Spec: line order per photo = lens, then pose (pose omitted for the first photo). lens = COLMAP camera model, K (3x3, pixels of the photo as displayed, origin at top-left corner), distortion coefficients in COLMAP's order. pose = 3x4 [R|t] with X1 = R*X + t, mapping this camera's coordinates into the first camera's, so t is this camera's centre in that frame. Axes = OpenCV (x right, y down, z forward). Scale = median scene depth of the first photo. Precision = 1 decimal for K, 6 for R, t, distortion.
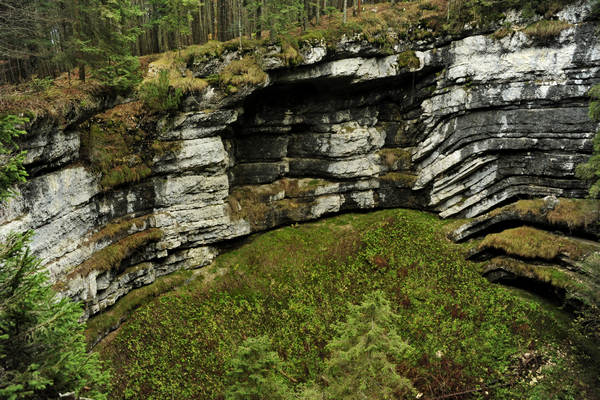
lens RADIAL K [[488.4, 0, 297.6], [0, 488.4, 209.0], [0, 0, 1]] dist [-0.182302, 0.161167]
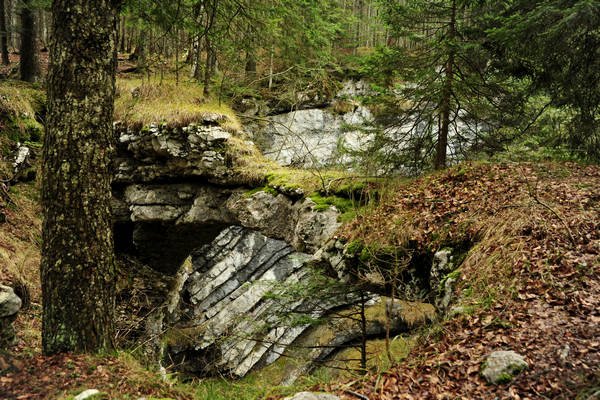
lens RADIAL K [[595.6, 0, 298.8], [0, 595.6, 207.9], [0, 0, 1]] dist [-0.100080, 0.242065]
pose [[0.378150, -0.069845, 0.923106, -0.493572], [0.289695, 0.955997, -0.046340, -0.174898], [-0.879249, 0.284943, 0.381744, 0.678076]]
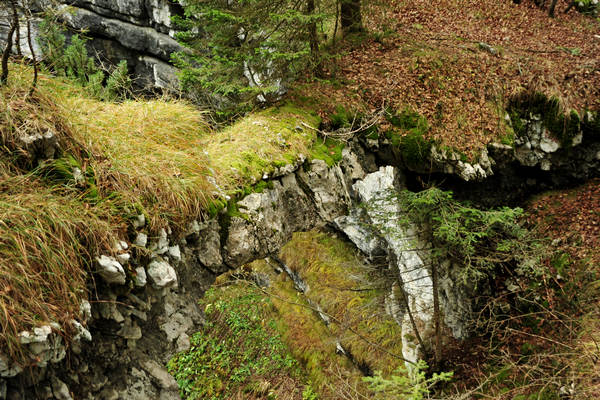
lens RADIAL K [[815.0, 0, 300.0], [0, 815.0, 209.4], [0, 0, 1]] dist [0.039777, 0.828891]
pose [[-0.999588, -0.019104, -0.021428, -0.272003], [-0.028652, 0.710361, 0.703254, -0.347253], [0.001787, 0.703578, -0.710616, 0.942656]]
